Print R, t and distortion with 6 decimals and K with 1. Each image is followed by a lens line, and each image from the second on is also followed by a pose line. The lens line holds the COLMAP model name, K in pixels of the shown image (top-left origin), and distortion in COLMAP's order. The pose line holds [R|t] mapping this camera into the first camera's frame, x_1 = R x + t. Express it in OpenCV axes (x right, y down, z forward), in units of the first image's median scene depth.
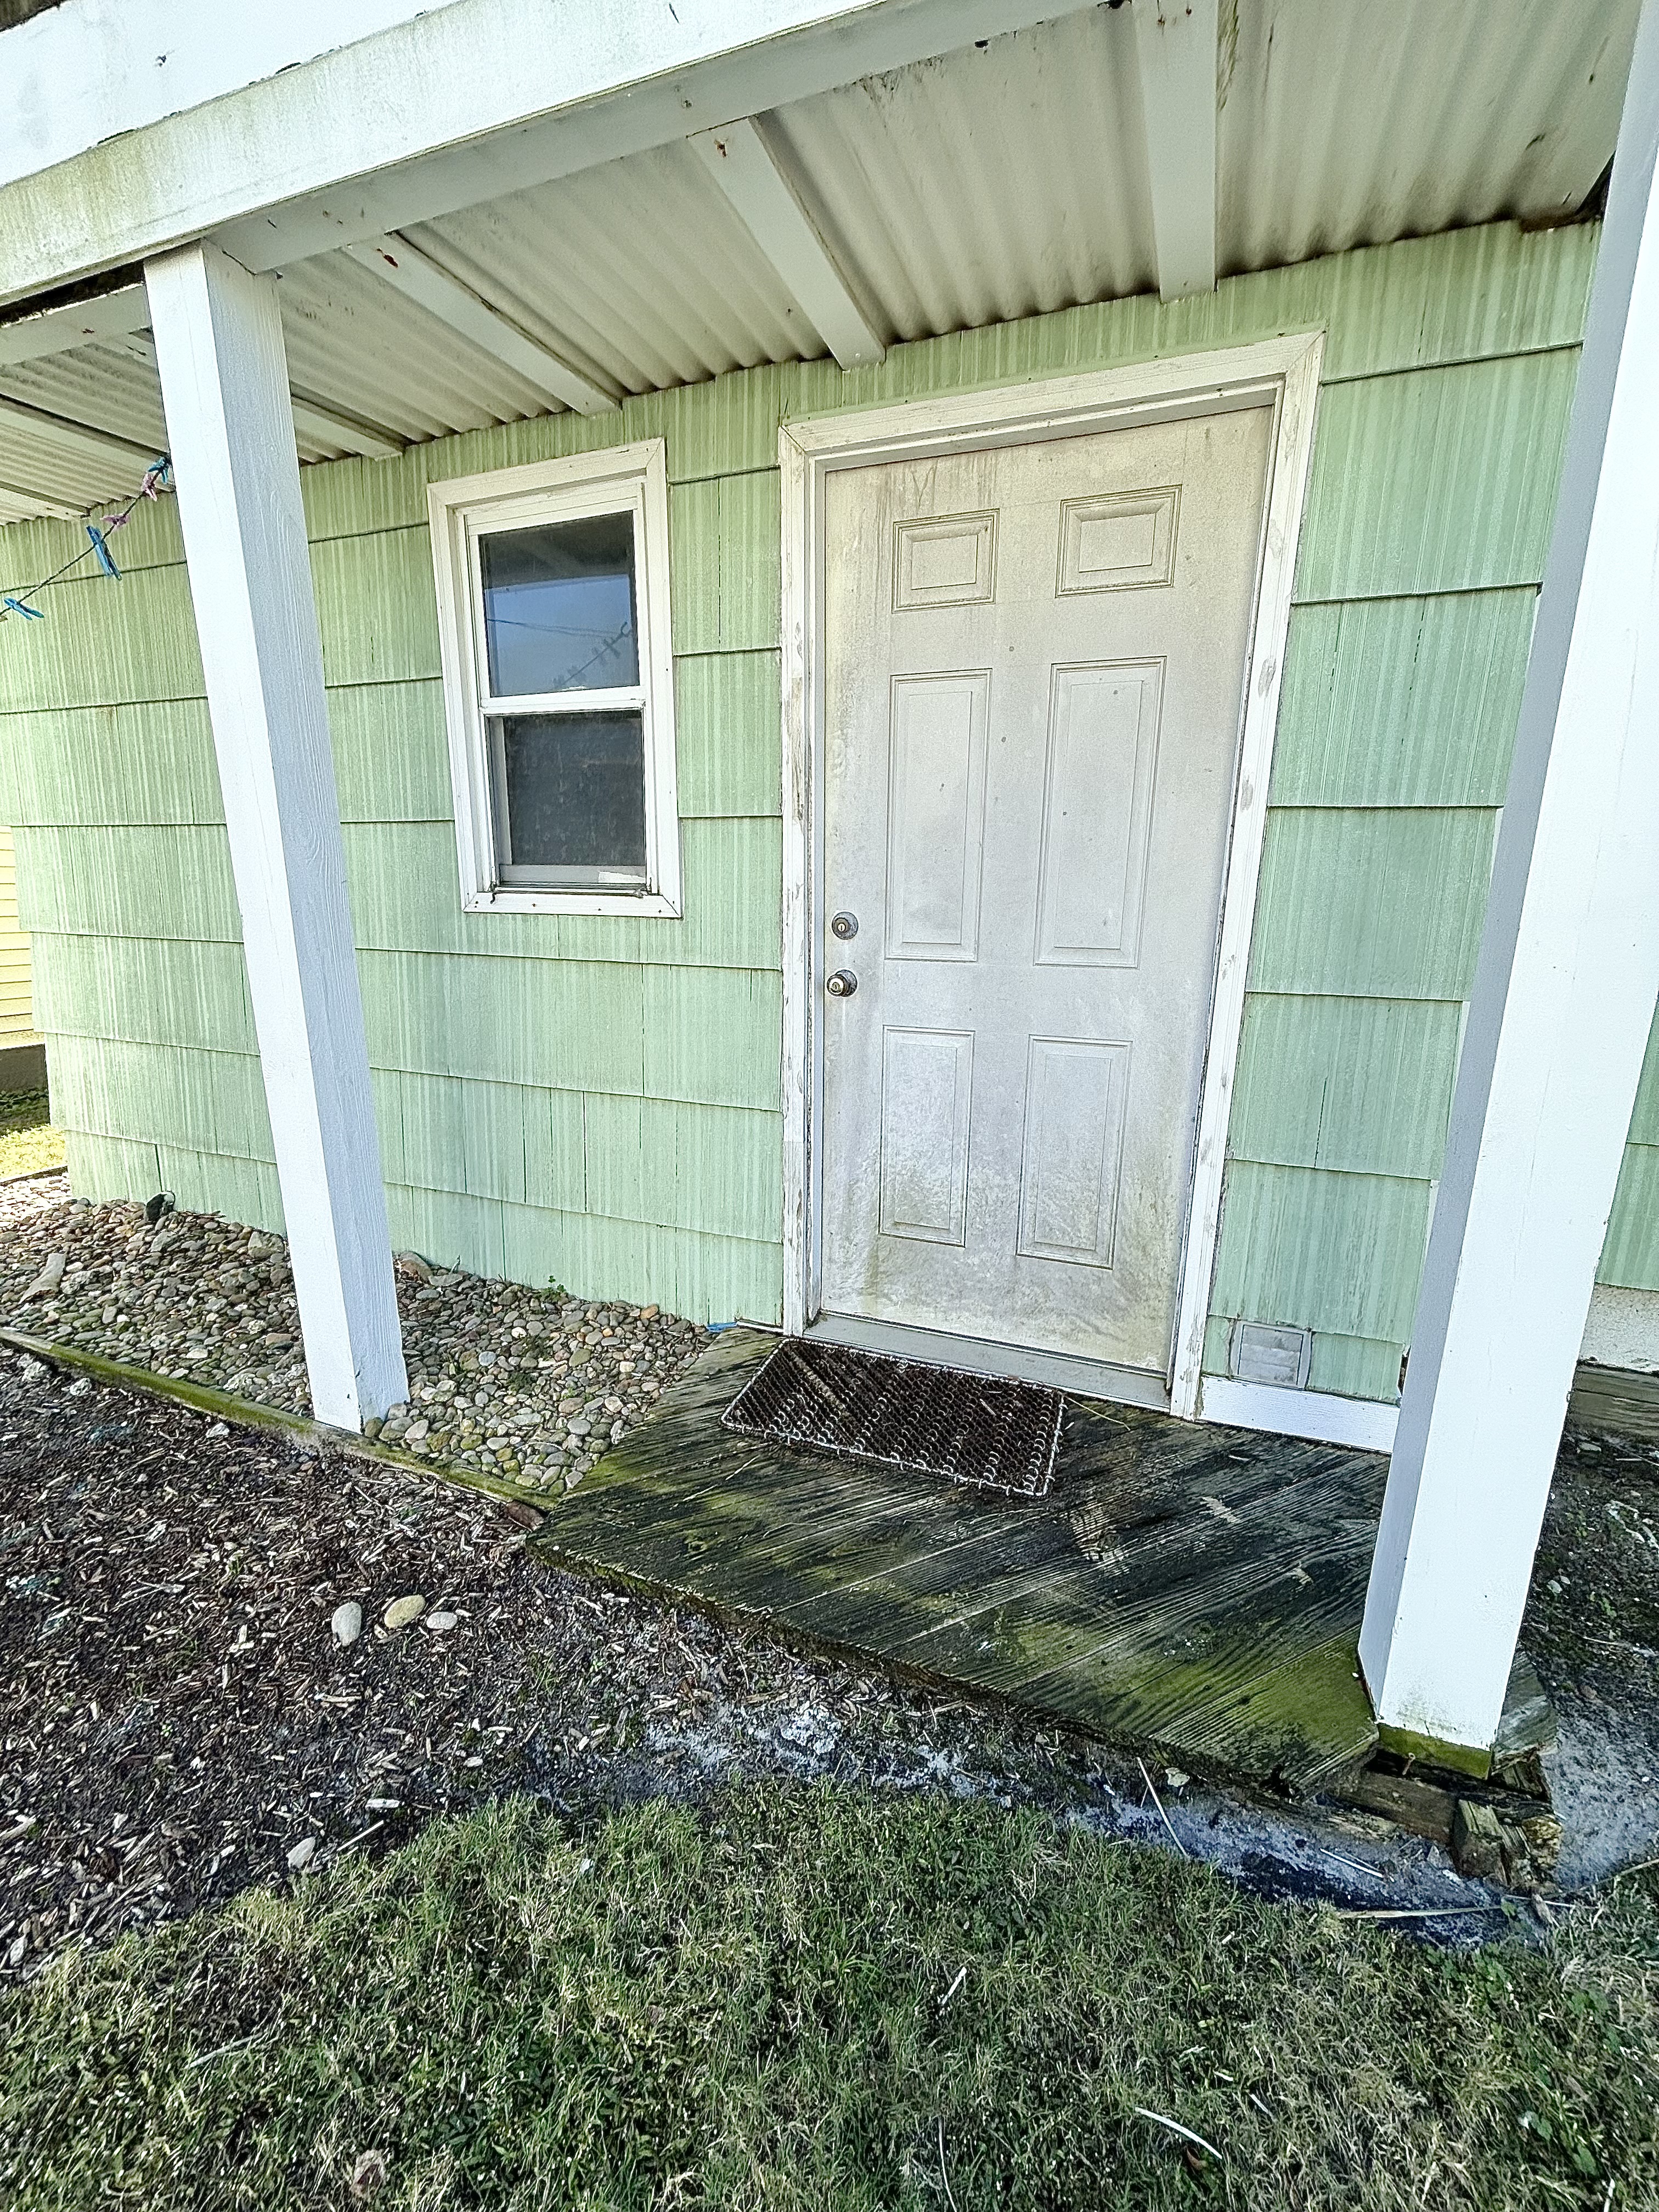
lens RADIAL K [[898.8, 0, 832.0], [0, 898.8, 1099.9], [0, 0, 1]] dist [0.001608, -0.000338]
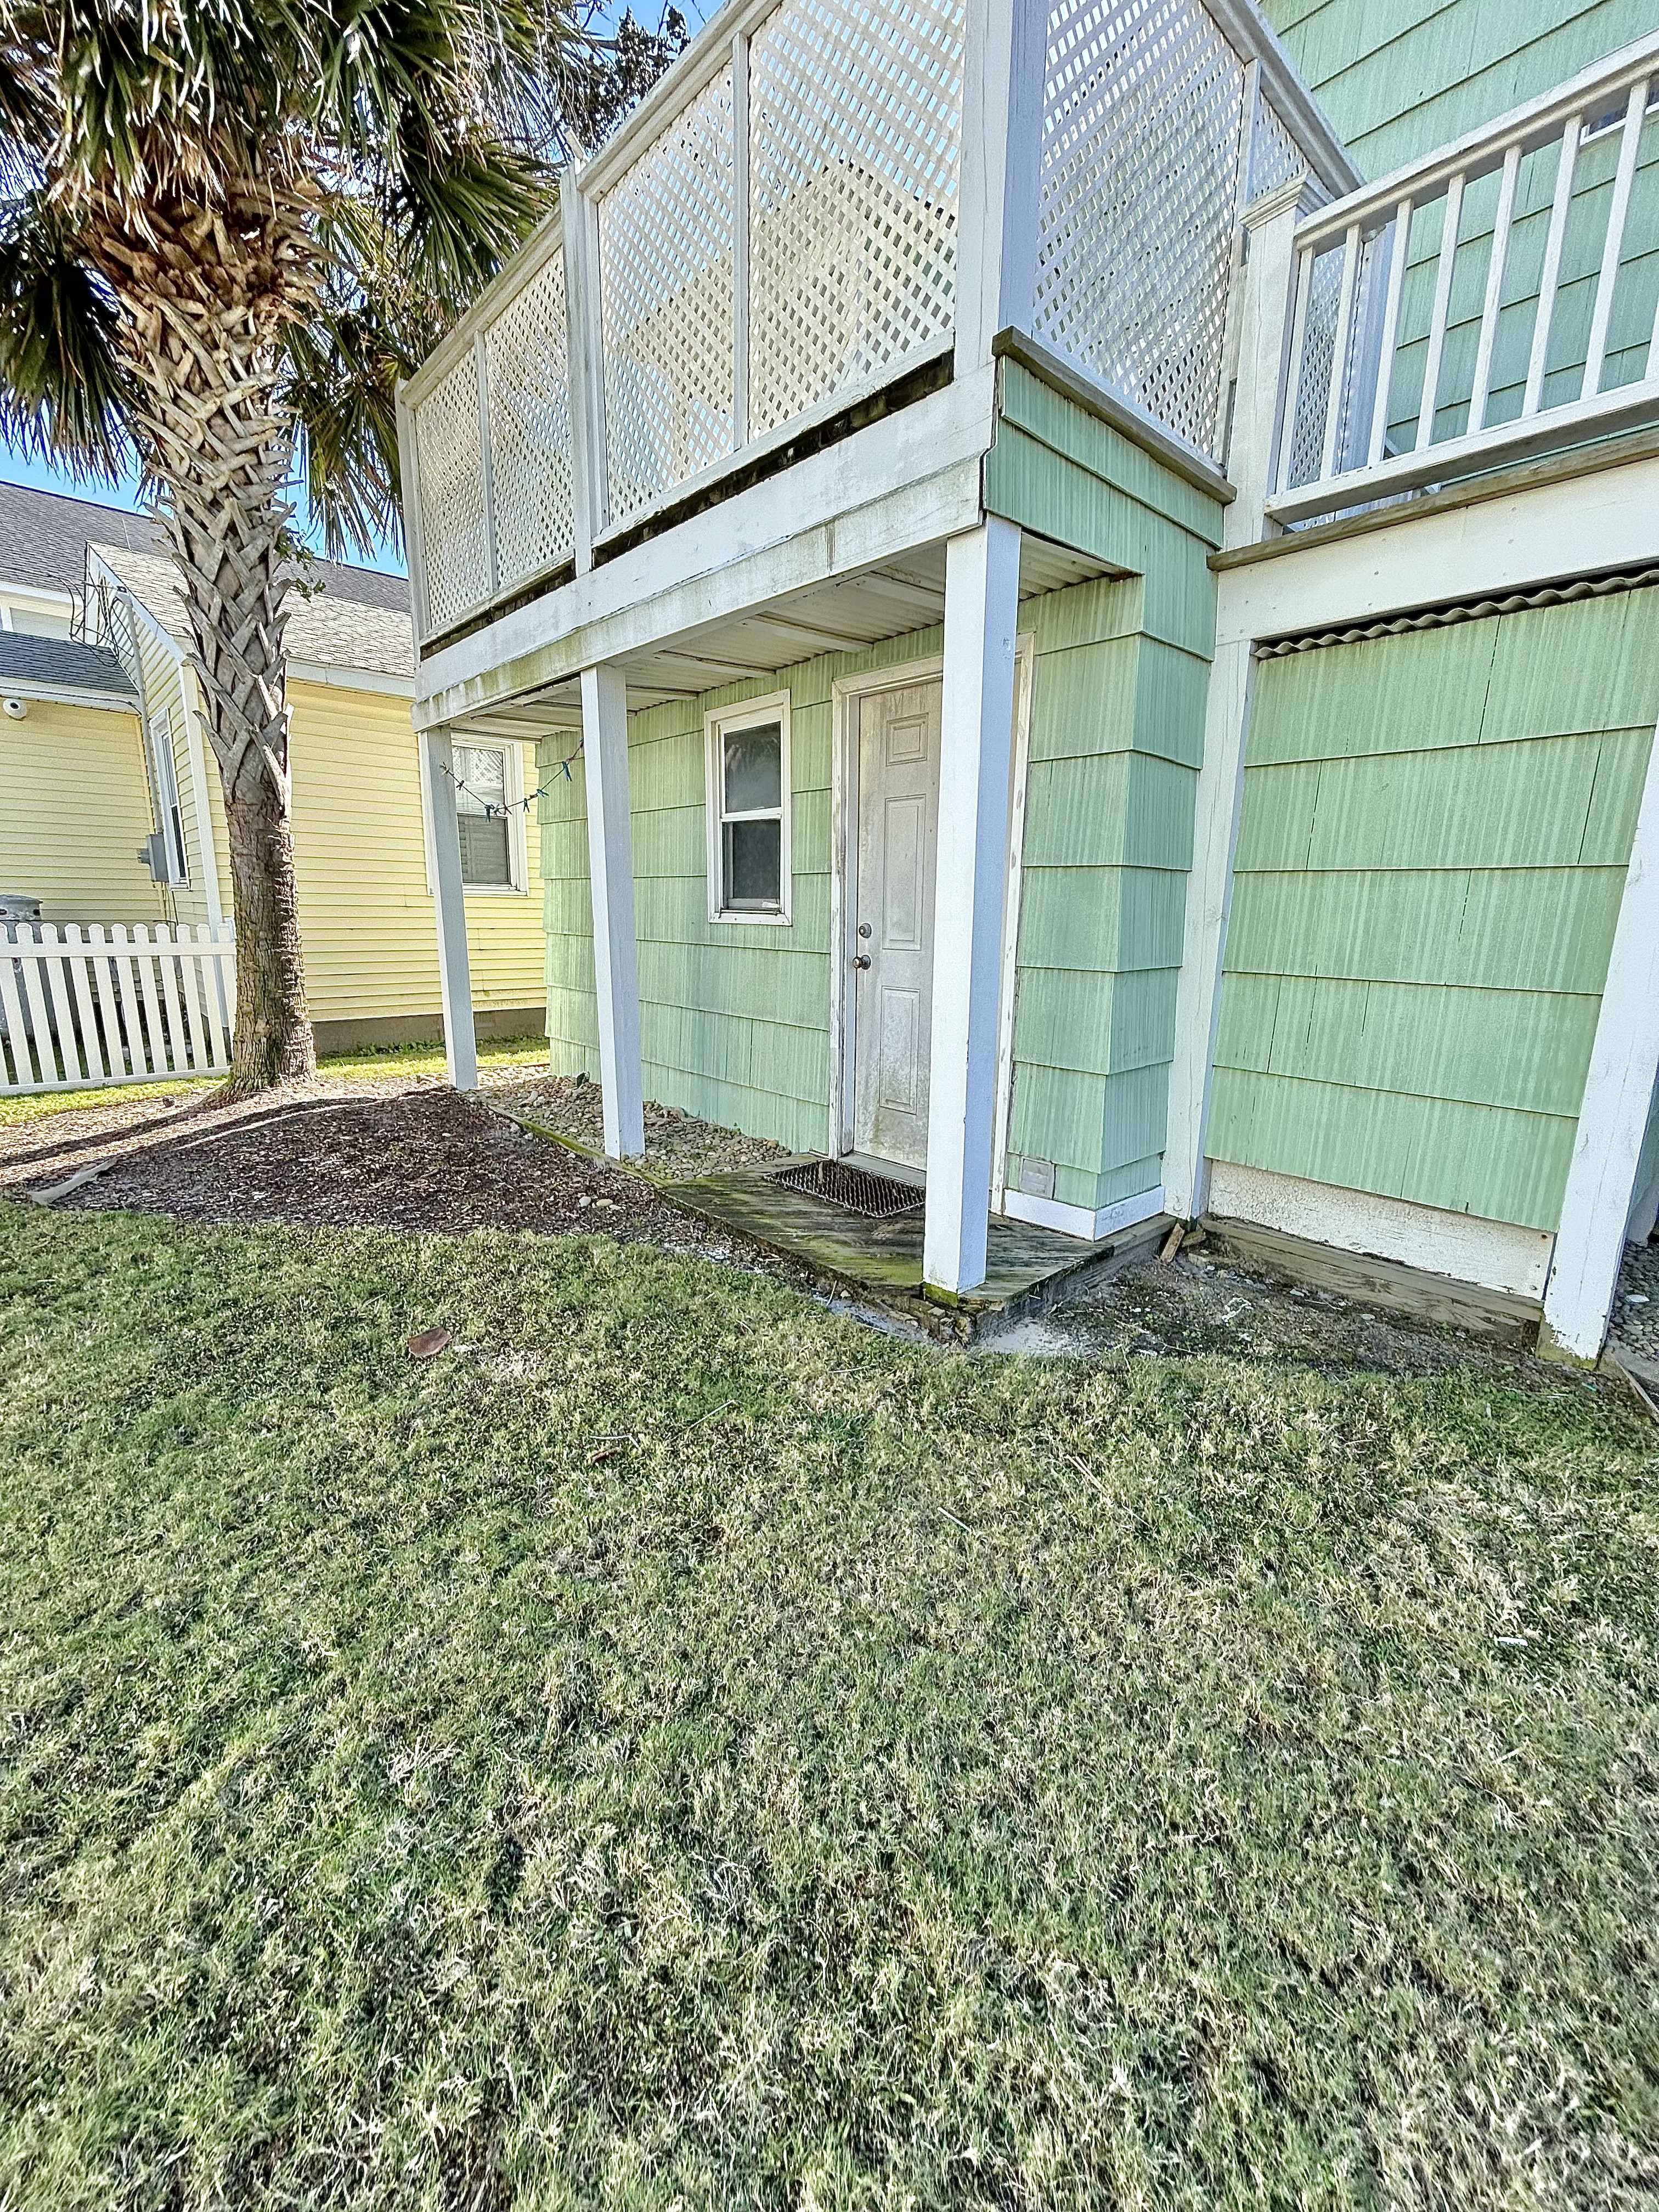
lens RADIAL K [[898.8, 0, 844.2], [0, 898.8, 1108.5], [0, 0, 1]] dist [0.001608, -0.000338]
pose [[0.897775, 0.098022, -0.429409, 0.836007], [-0.107549, 0.994198, 0.002091, 0.176362], [0.427122, 0.044305, 0.903108, -0.693277]]
